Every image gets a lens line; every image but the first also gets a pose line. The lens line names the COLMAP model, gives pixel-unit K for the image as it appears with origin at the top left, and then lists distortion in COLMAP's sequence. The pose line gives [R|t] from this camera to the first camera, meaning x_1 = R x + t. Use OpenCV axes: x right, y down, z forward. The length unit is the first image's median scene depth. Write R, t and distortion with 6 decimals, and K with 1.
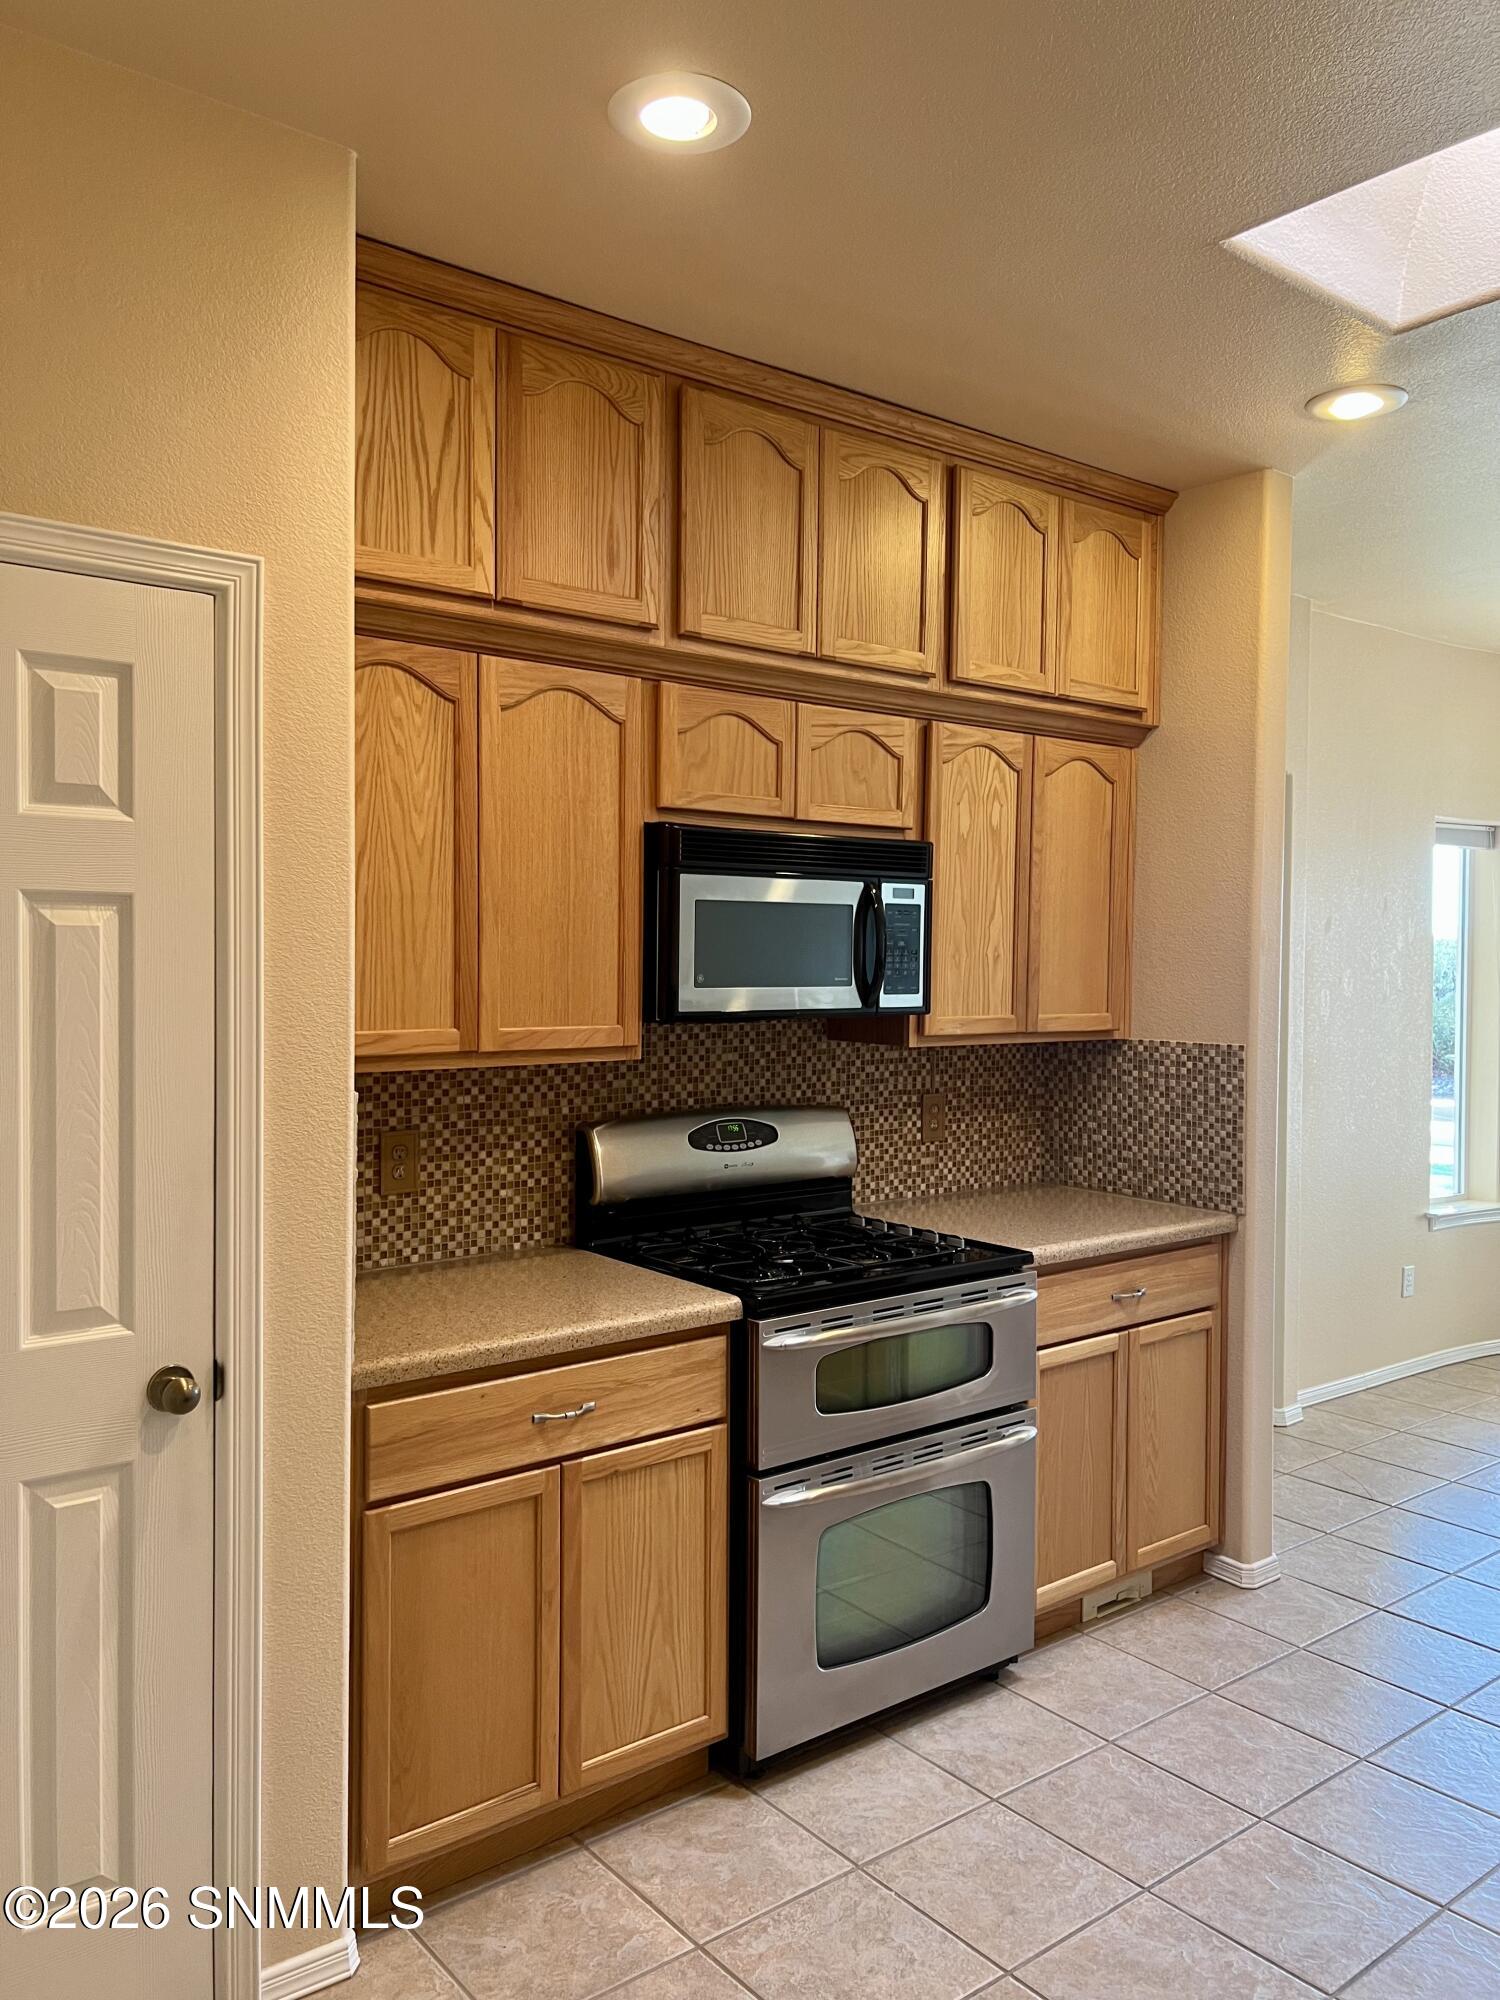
lens RADIAL K [[1499.1, 0, 745.2], [0, 1499.1, 986.7], [0, 0, 1]] dist [0.057159, -0.078590]
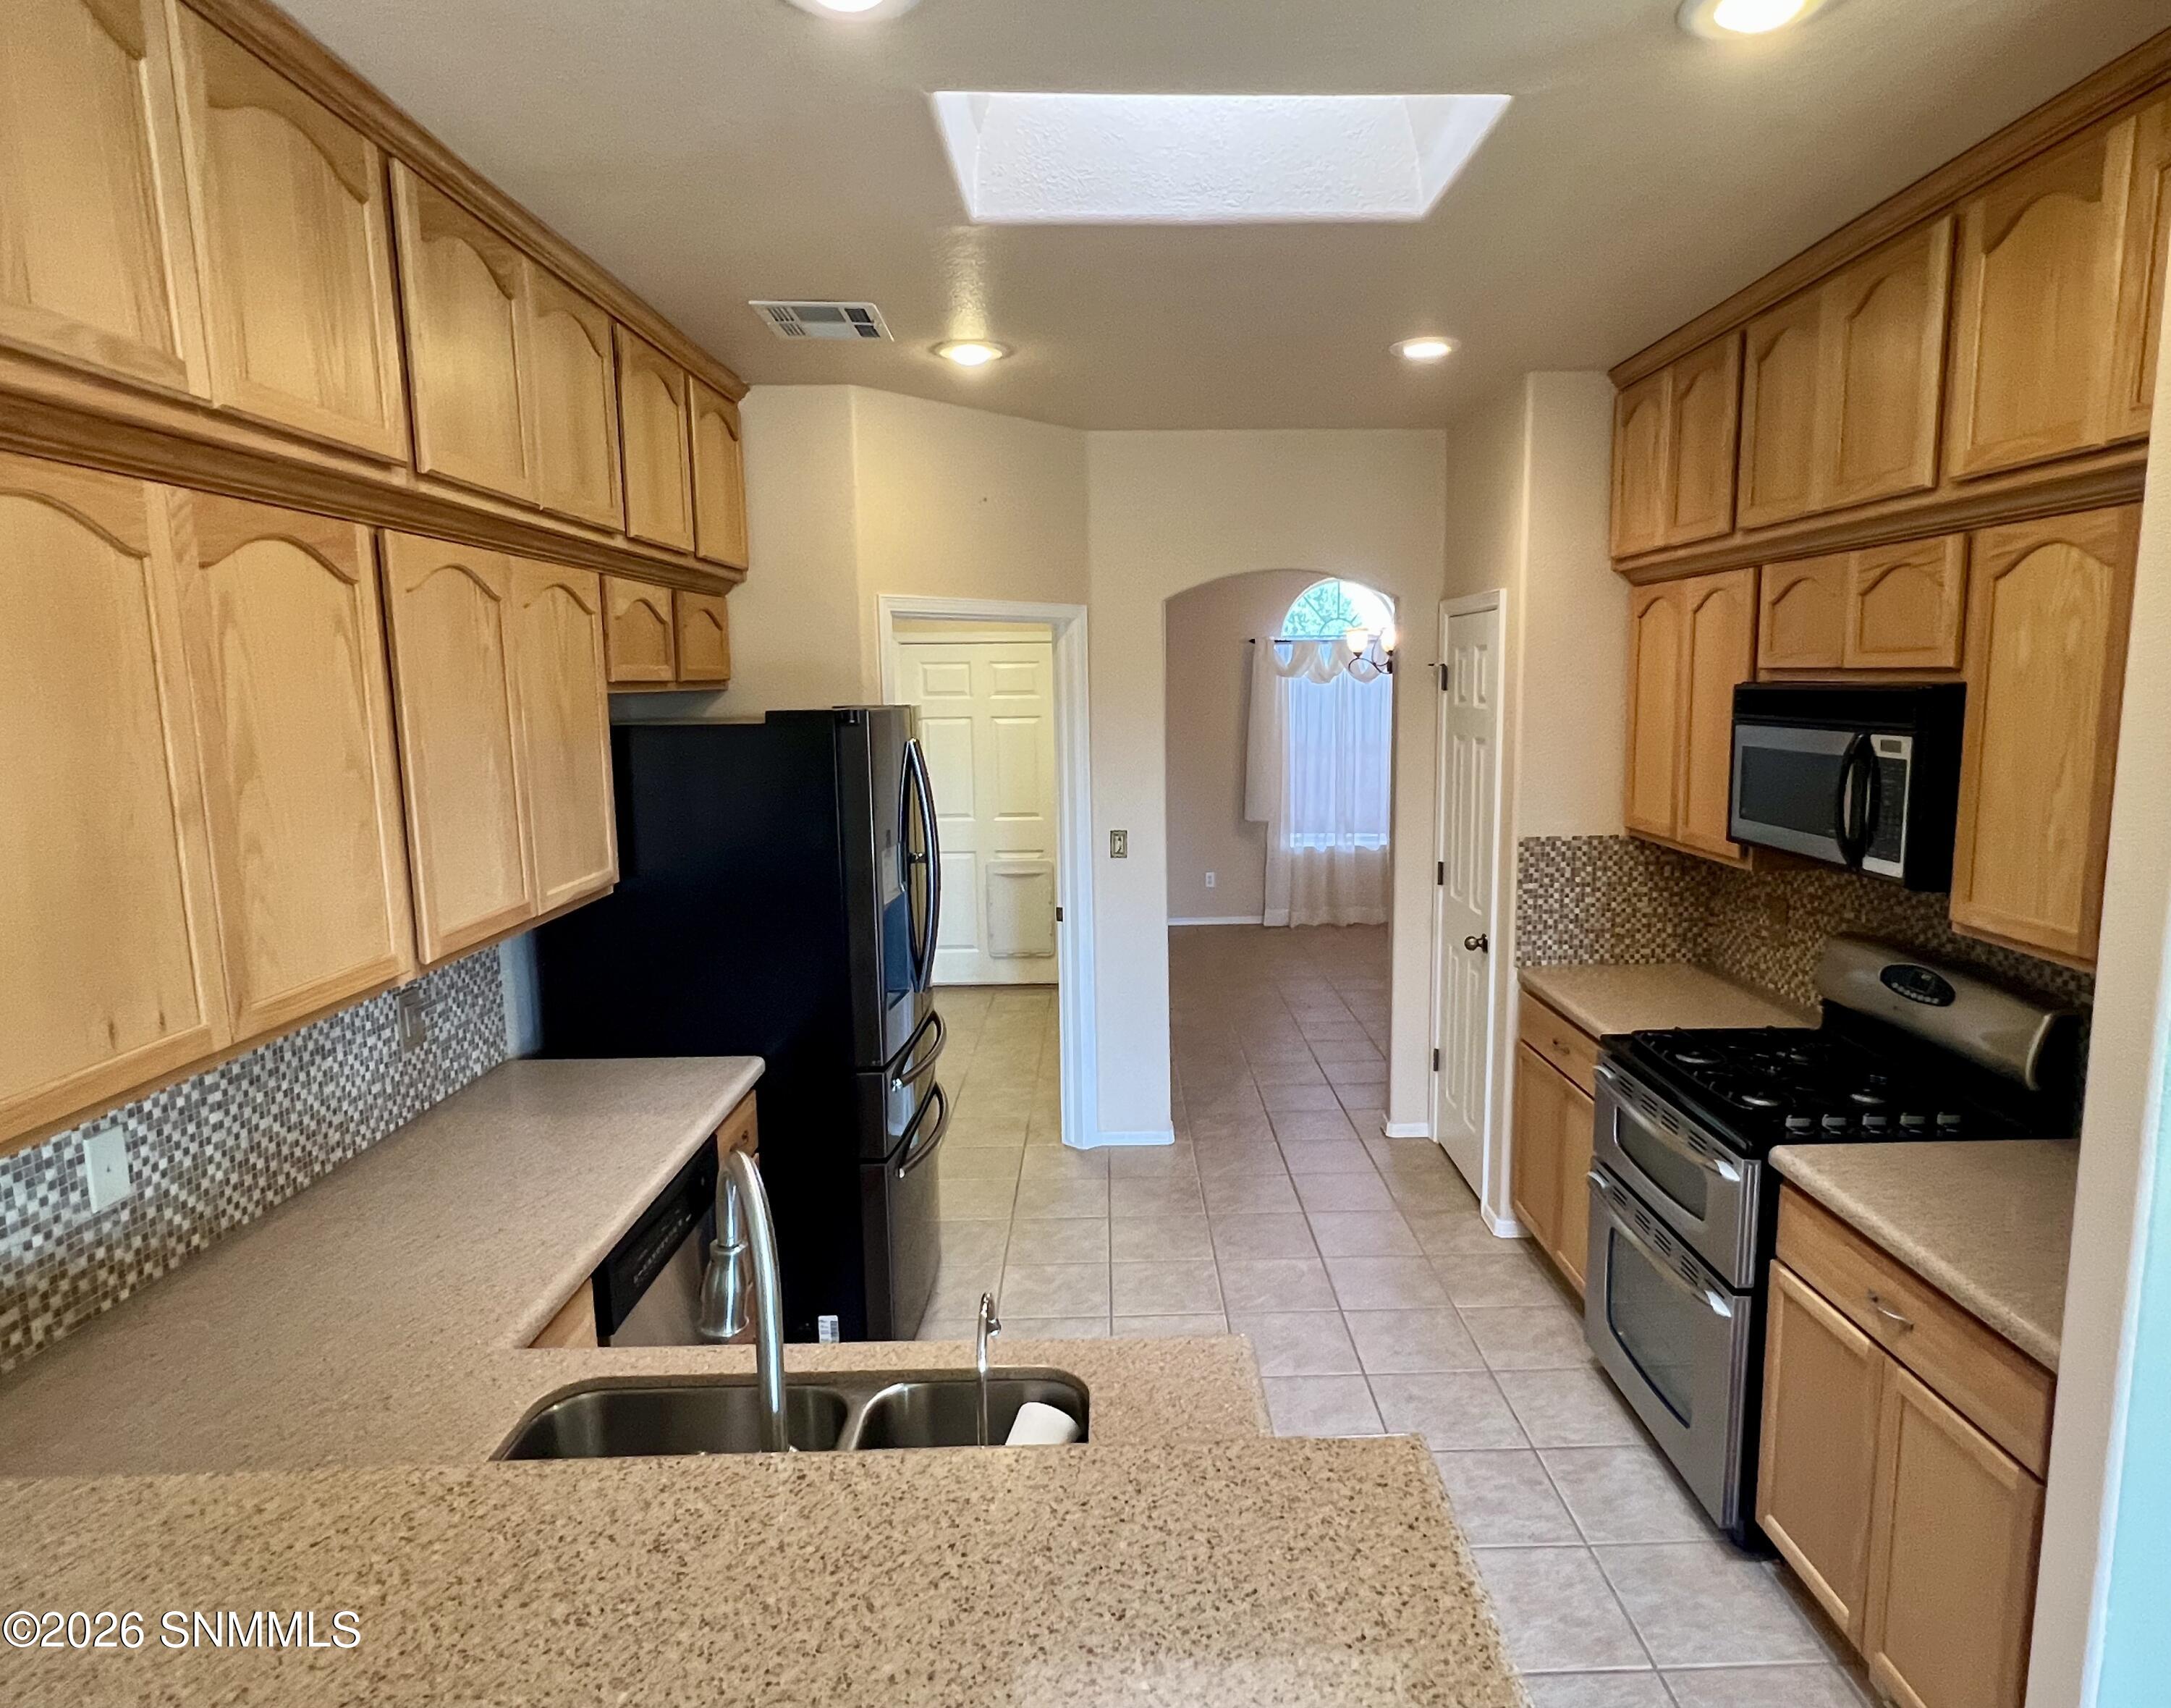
lens RADIAL K [[1243.4, 0, 1148.7], [0, 1243.4, 867.0], [0, 0, 1]] dist [-0.009168, 0.001865]
pose [[-0.586798, 0.121703, -0.800535, 0.959489], [-0.011370, 0.987305, 0.158431, -0.103362], [0.809654, 0.102069, -0.577965, 1.079454]]
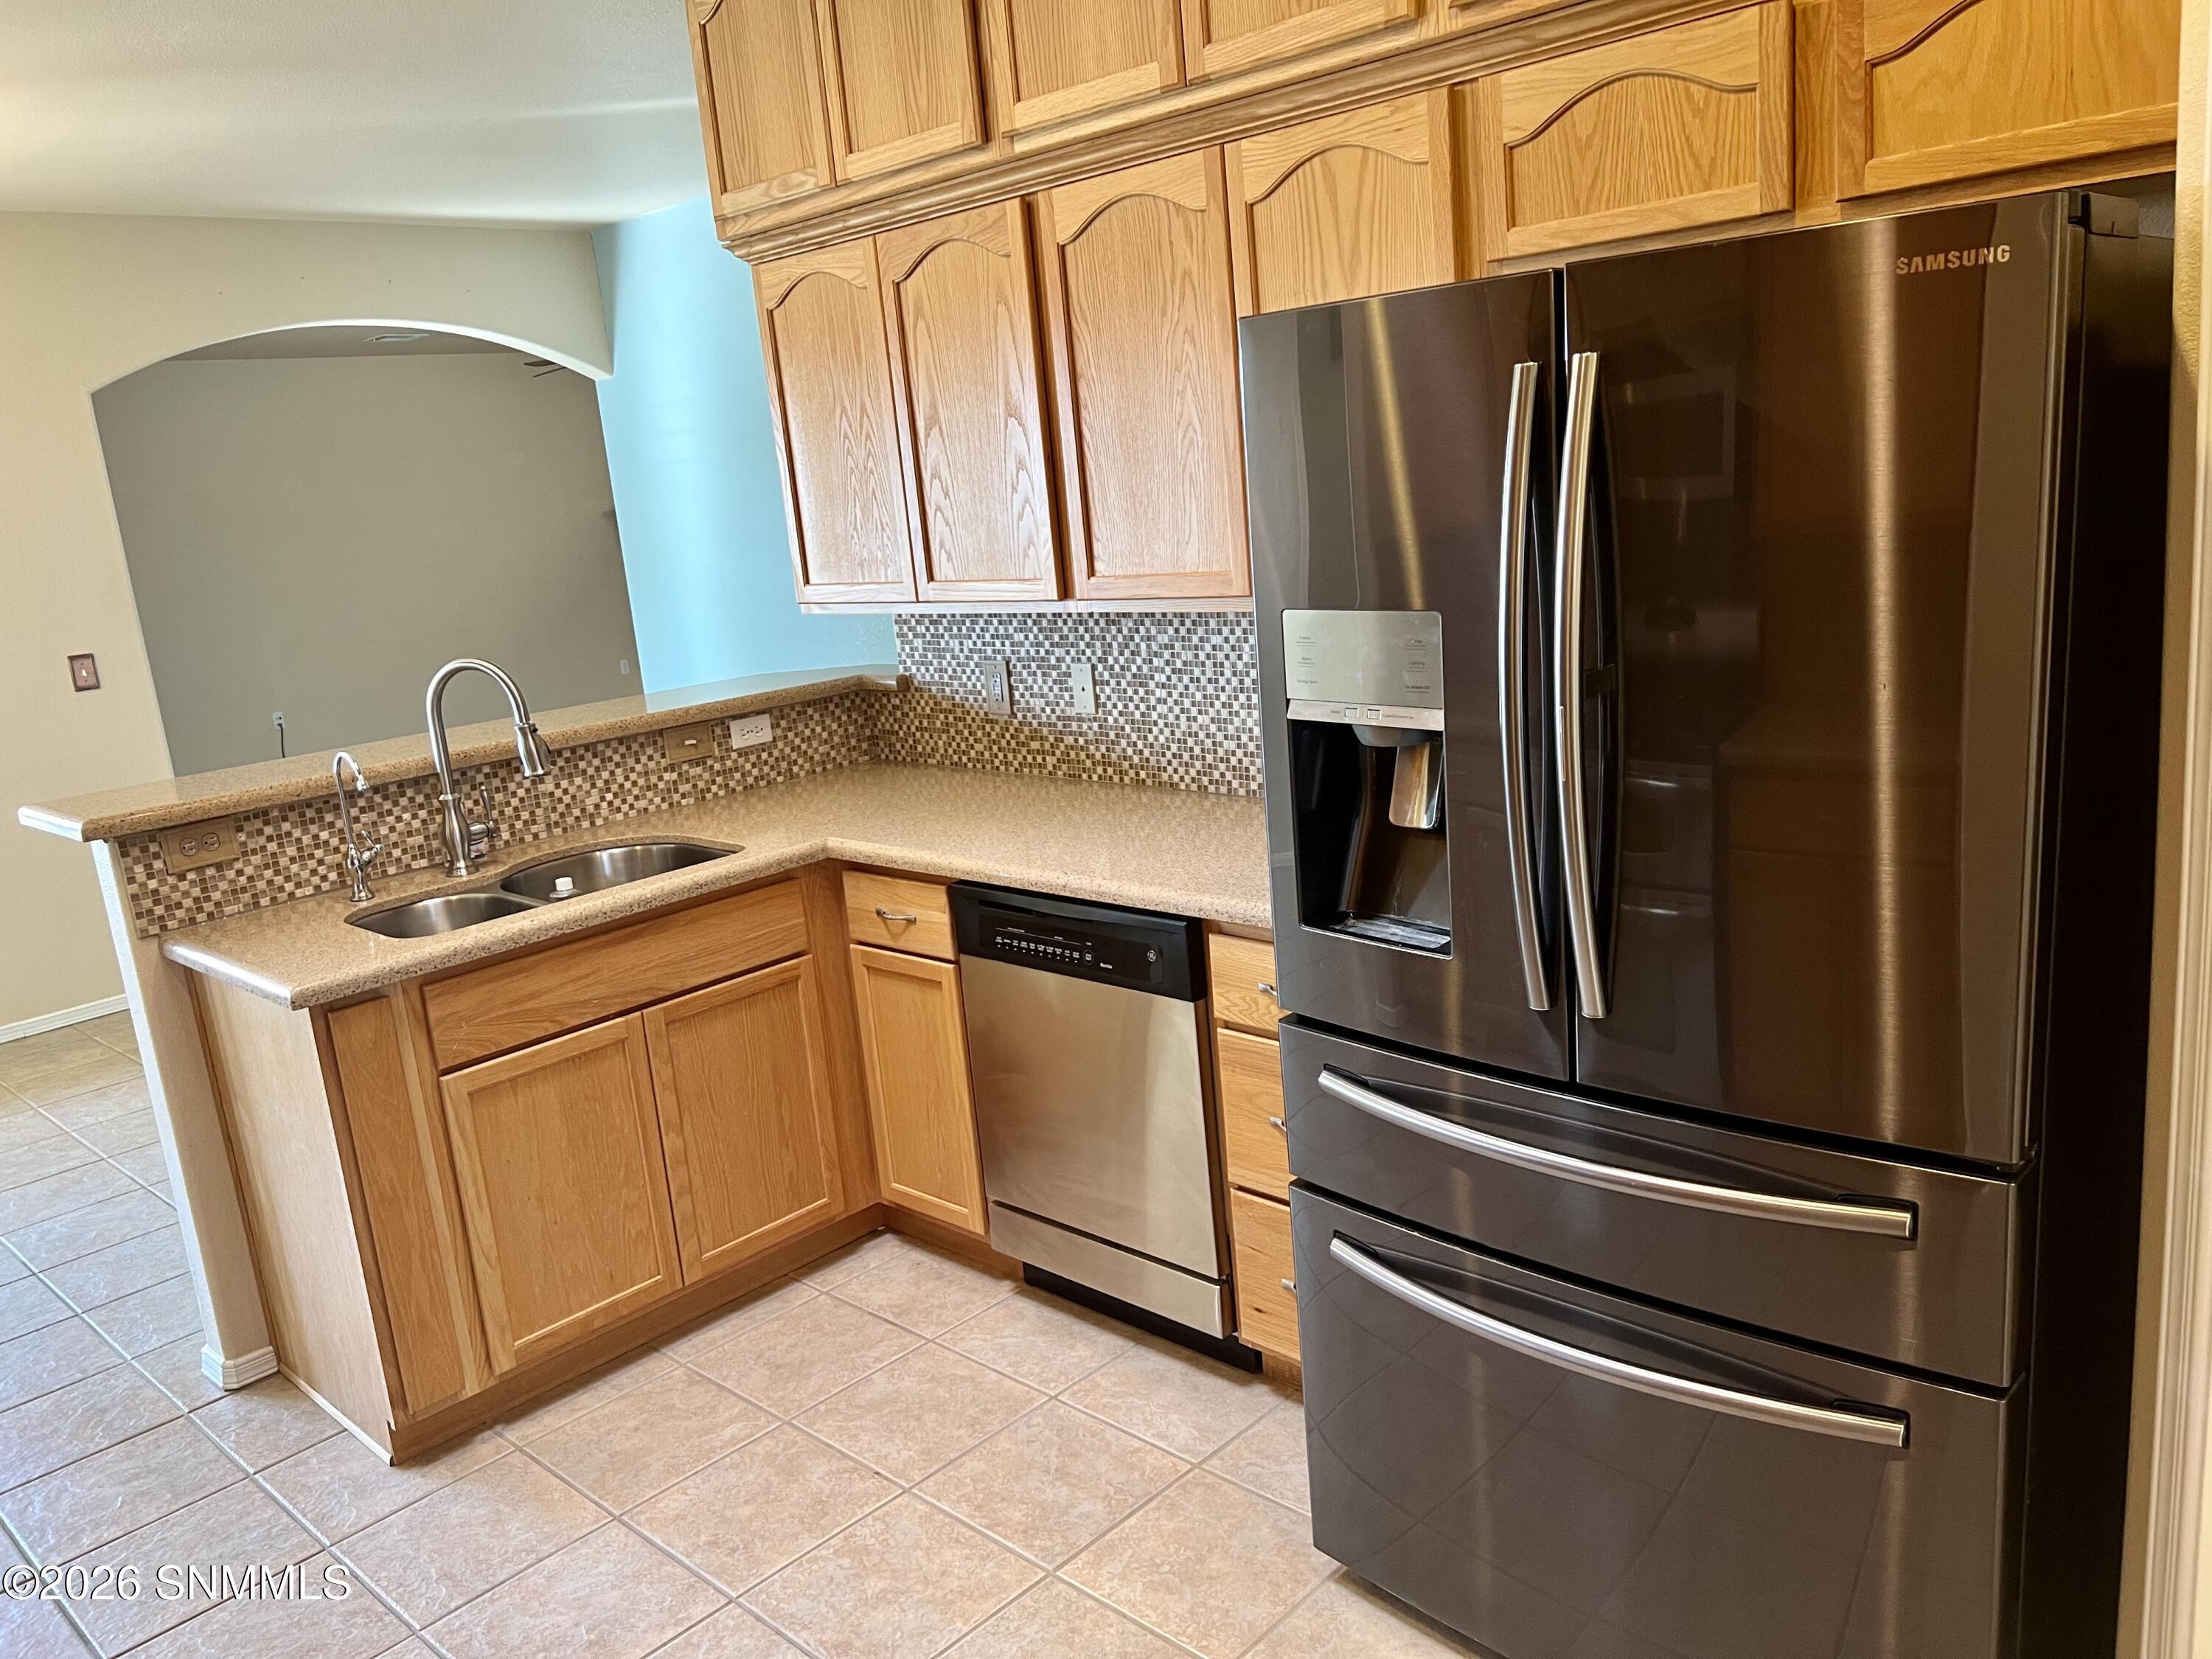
lens RADIAL K [[1658.0, 0, 1096.7], [0, 1658.0, 838.7], [0, 0, 1]] dist [0.057159, -0.078590]
pose [[-0.144861, -0.213767, 0.966084, -0.276529], [0.110108, 0.966836, 0.230443, -0.035271], [-0.983307, 0.139755, -0.116519, 0.535440]]
